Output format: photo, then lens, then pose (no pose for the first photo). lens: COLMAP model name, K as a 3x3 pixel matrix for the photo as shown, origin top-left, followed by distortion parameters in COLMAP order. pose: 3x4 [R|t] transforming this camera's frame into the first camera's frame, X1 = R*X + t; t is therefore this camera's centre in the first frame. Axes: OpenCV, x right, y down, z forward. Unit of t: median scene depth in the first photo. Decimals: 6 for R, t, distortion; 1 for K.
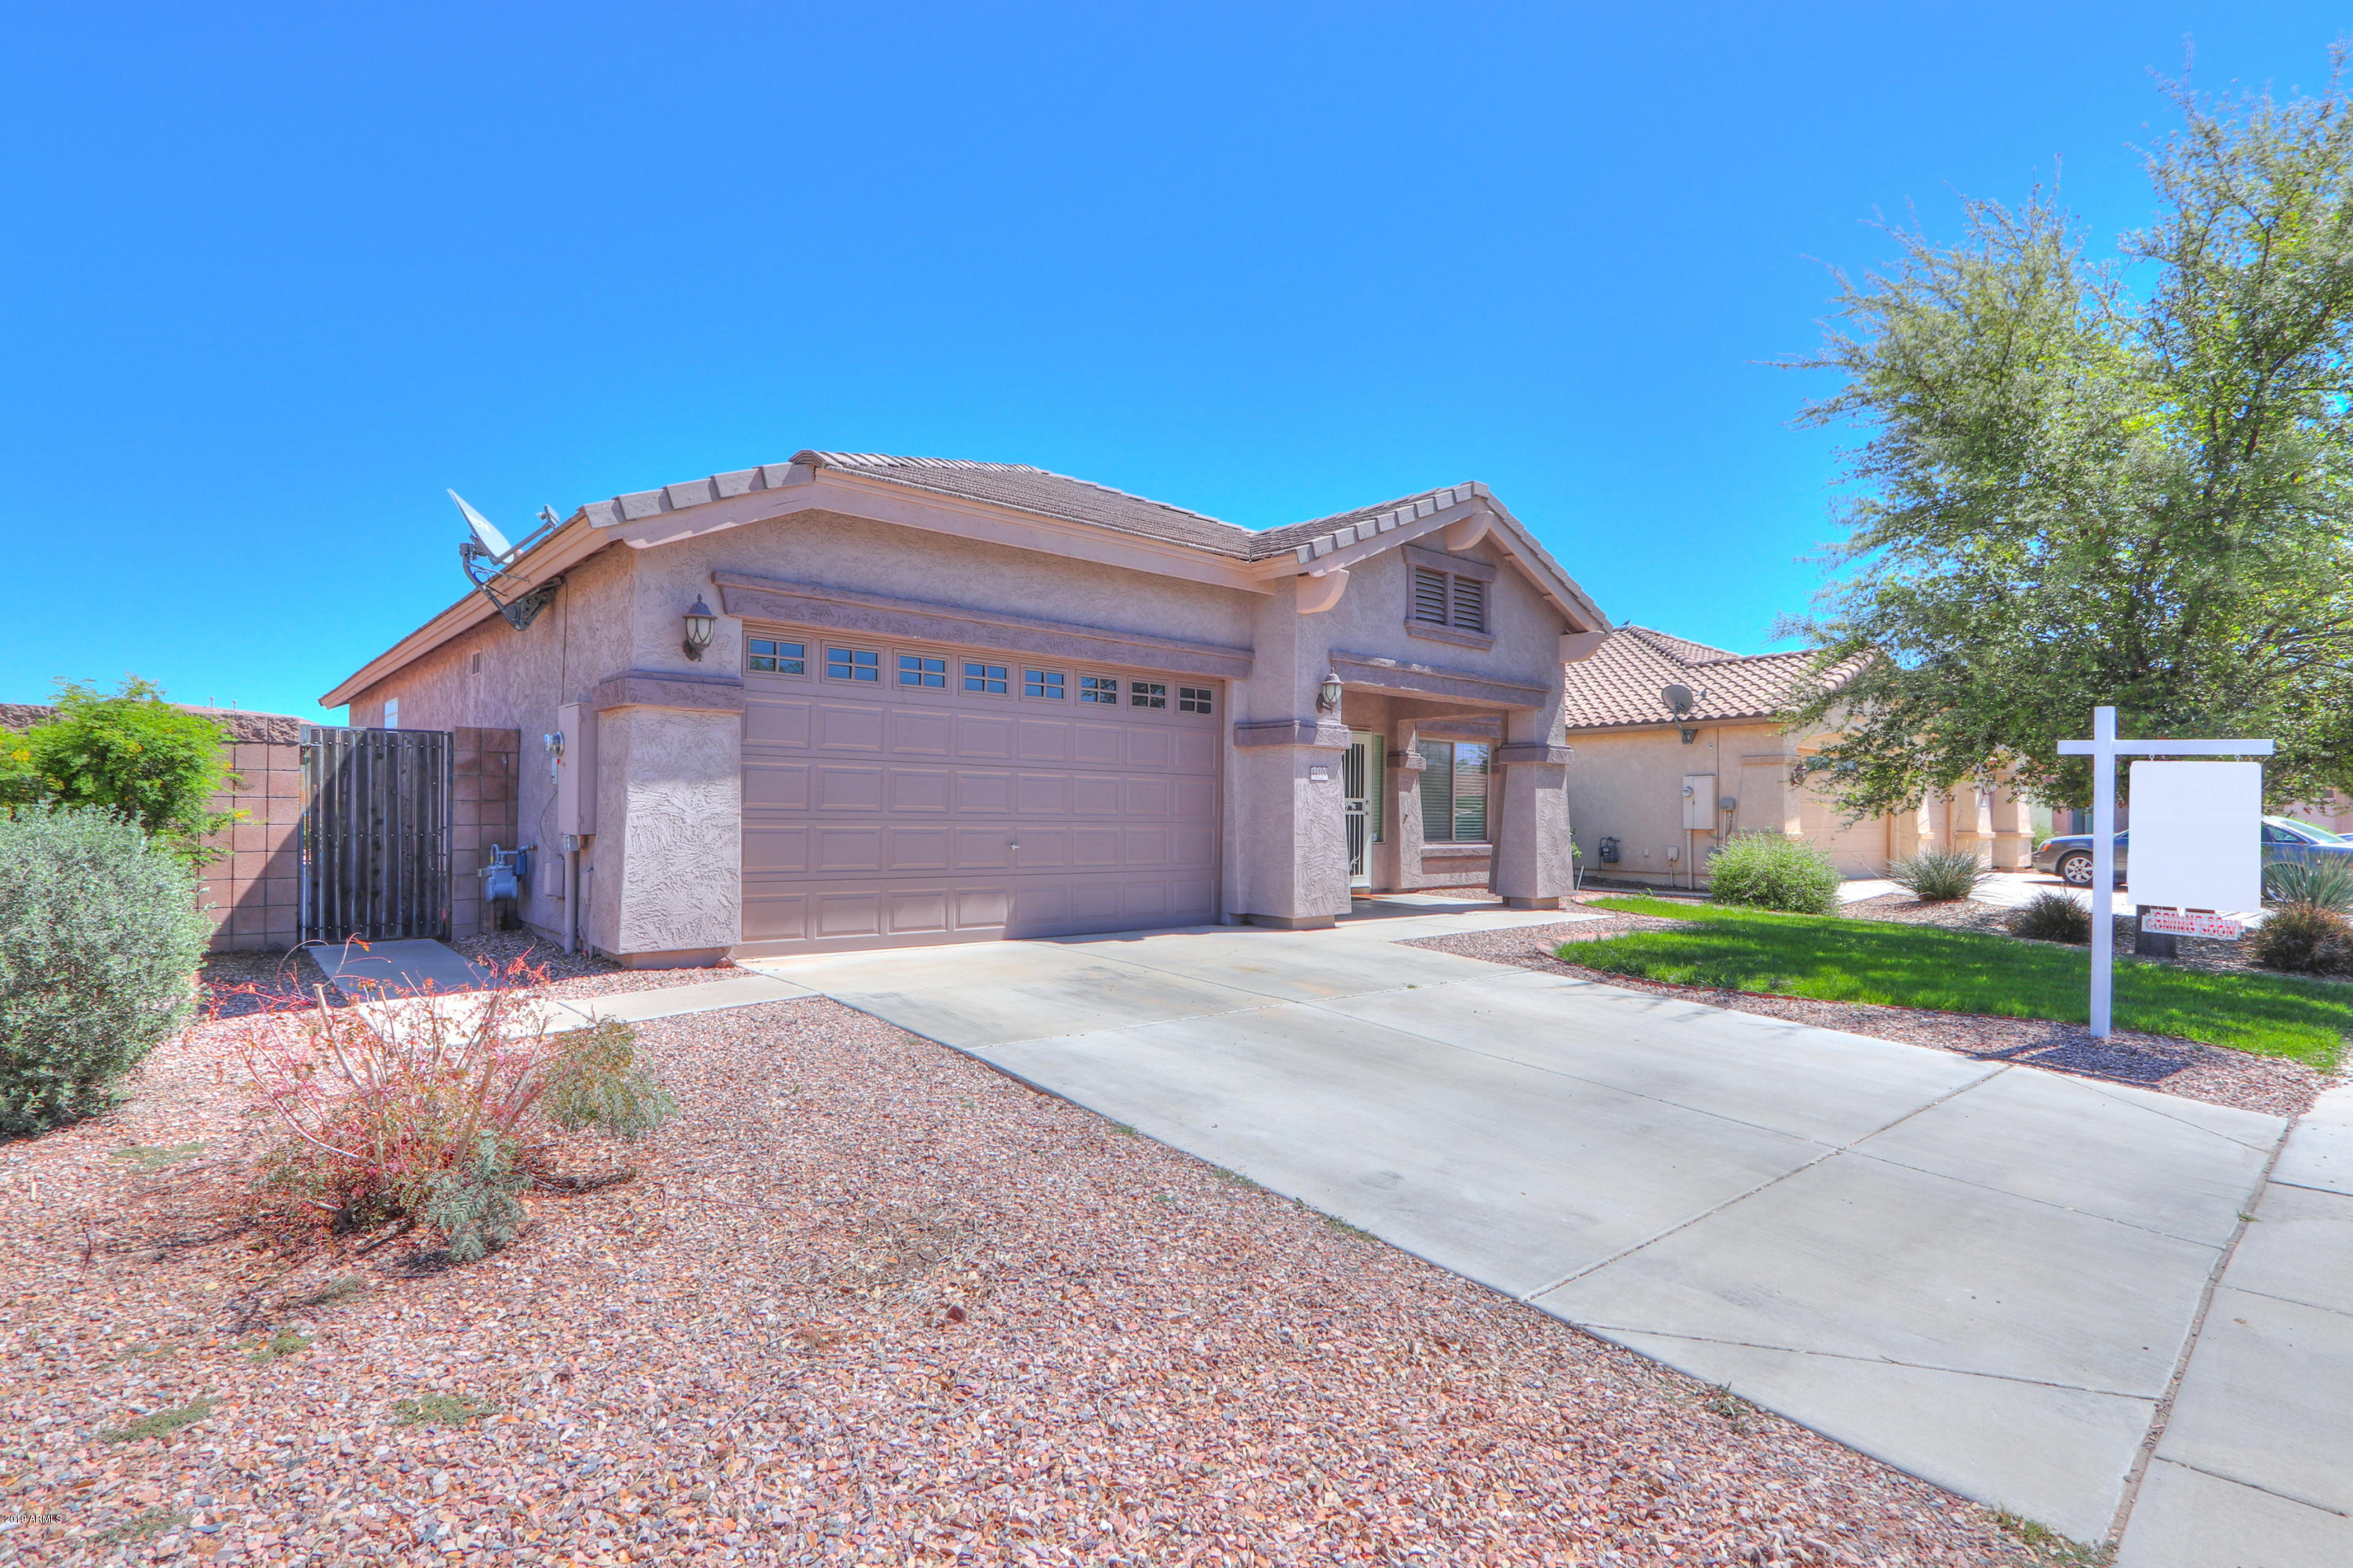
lens RADIAL K [[1114.4, 0, 1175.0], [0, 1114.4, 801.9], [0, 0, 1]] dist [-0.022201, 0.004794]
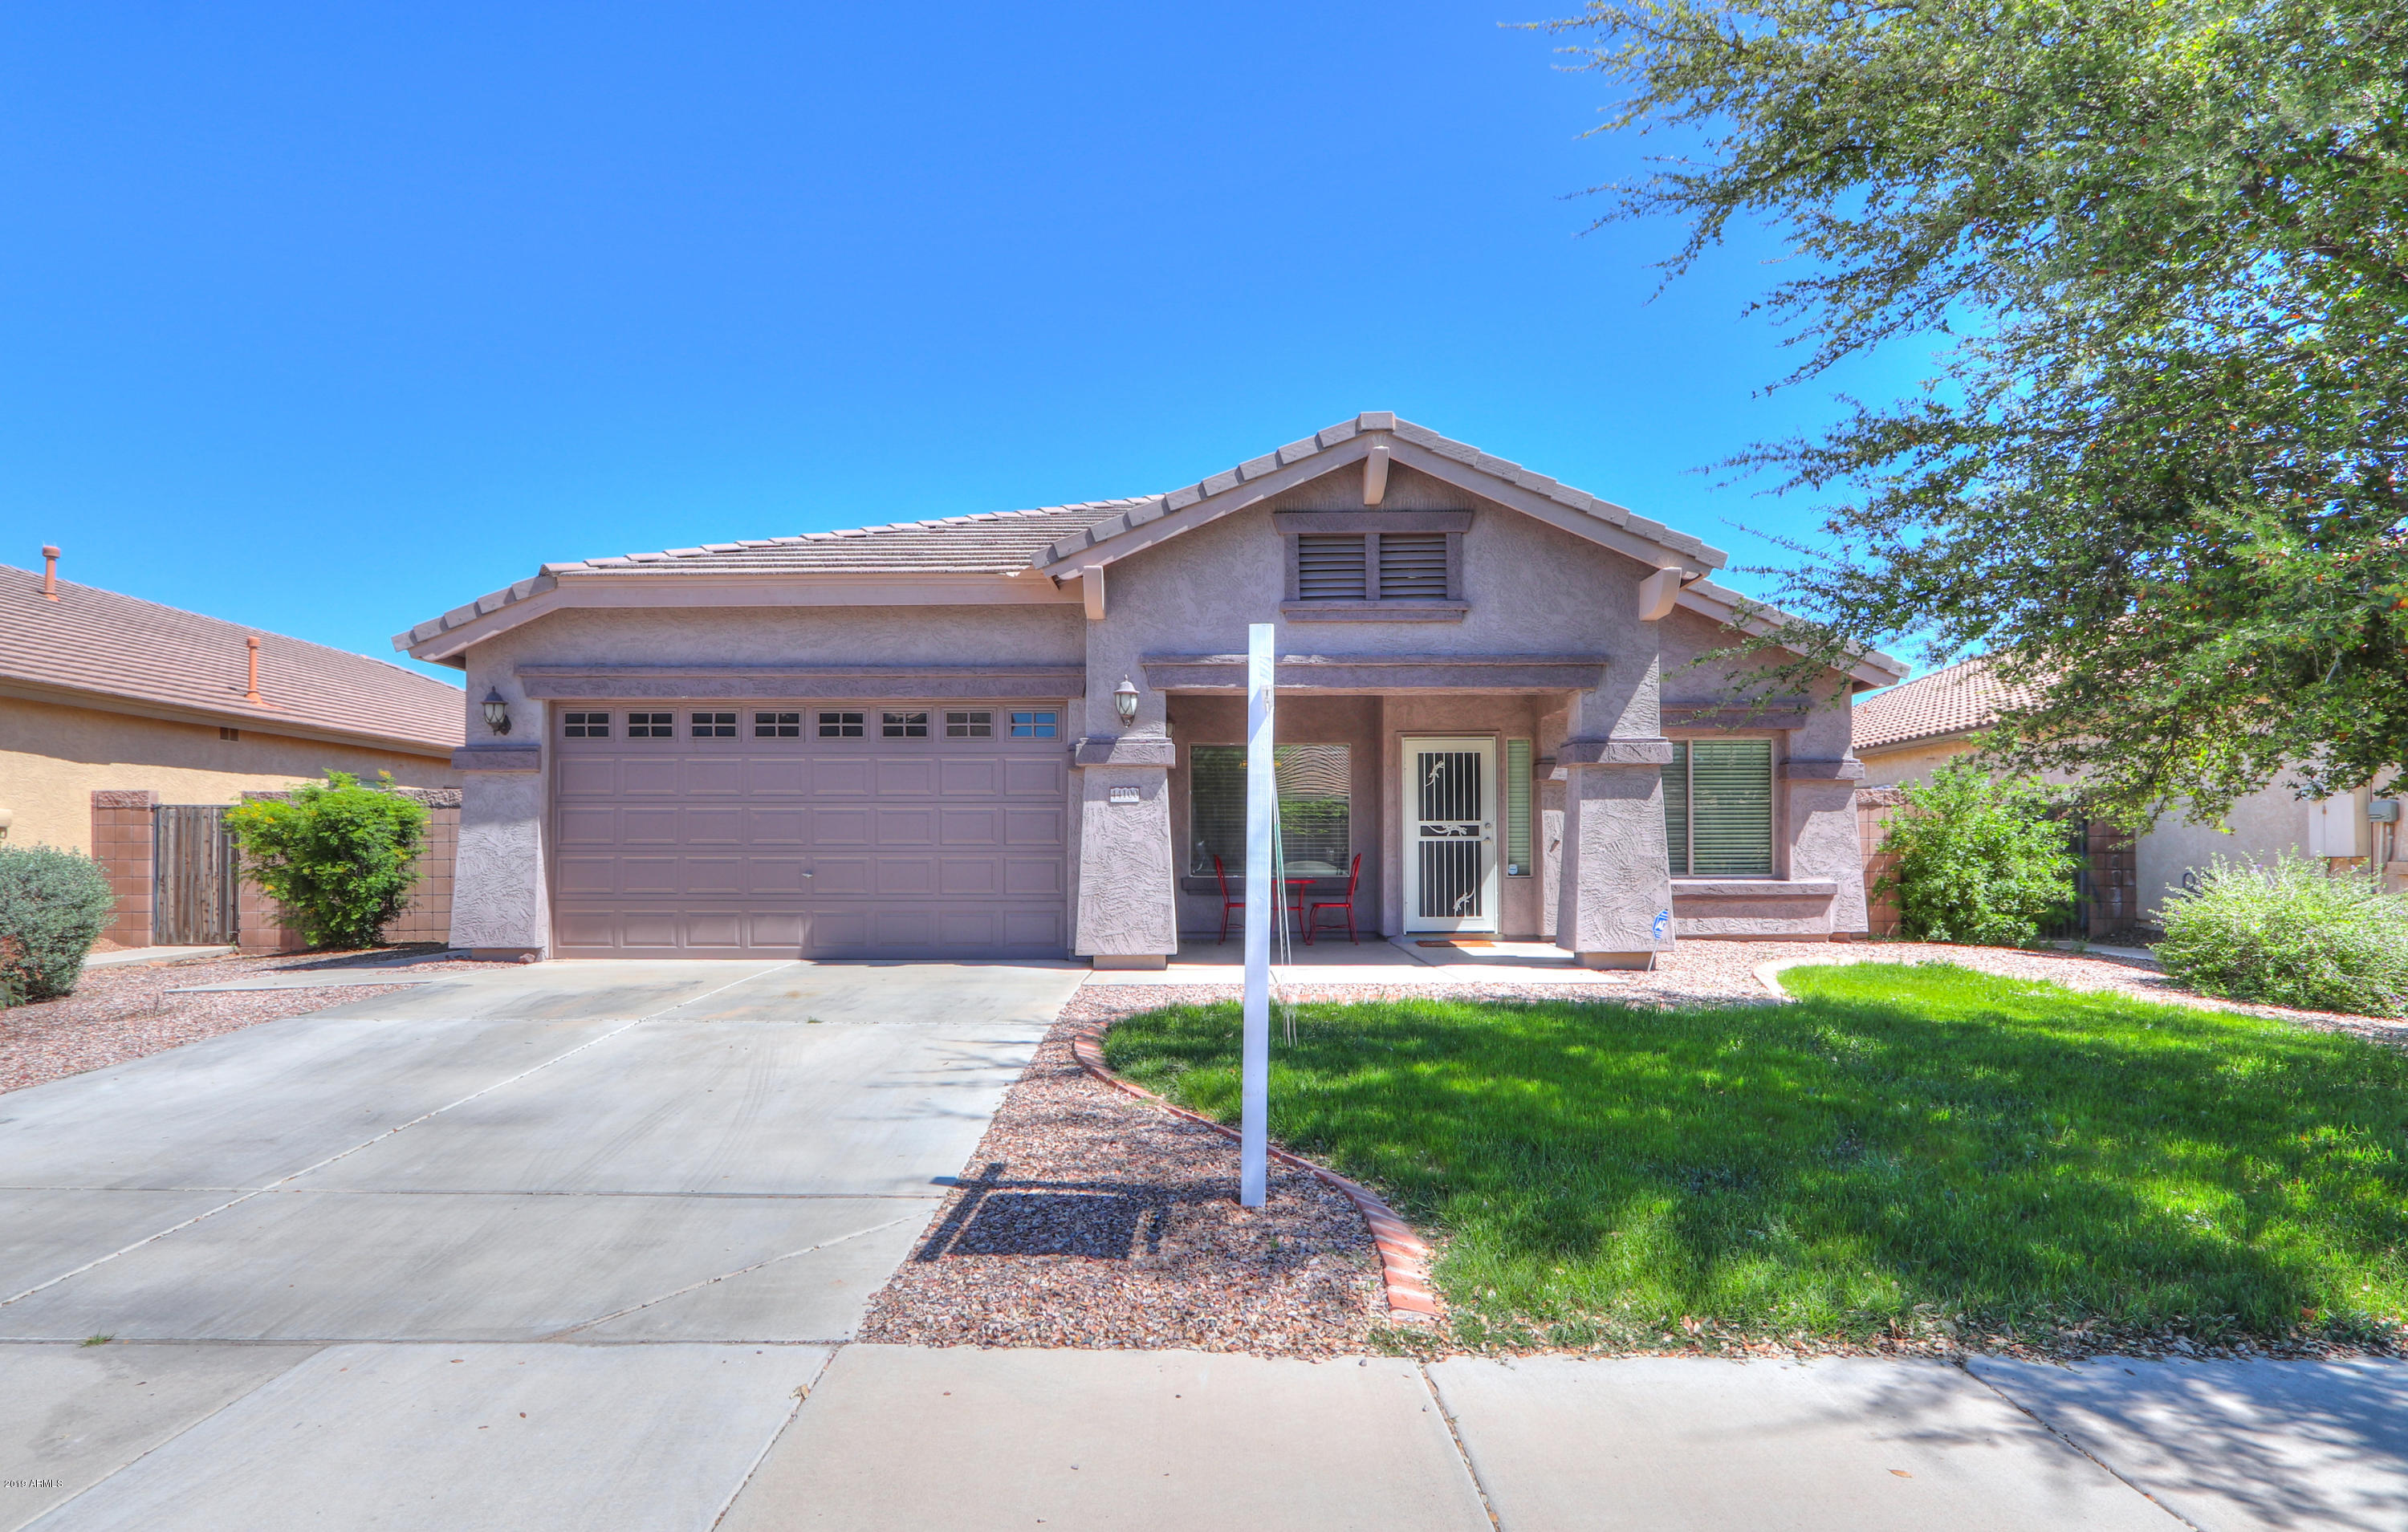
lens RADIAL K [[1166.9, 0, 1211.4], [0, 1166.9, 833.0], [0, 0, 1]] dist [-0.011978, -0.000037]
pose [[0.758088, -0.021276, -0.651805, 0.955859], [0.017754, 0.999771, -0.011984, 0.020983], [0.651910, -0.002487, 0.758292, 0.406081]]
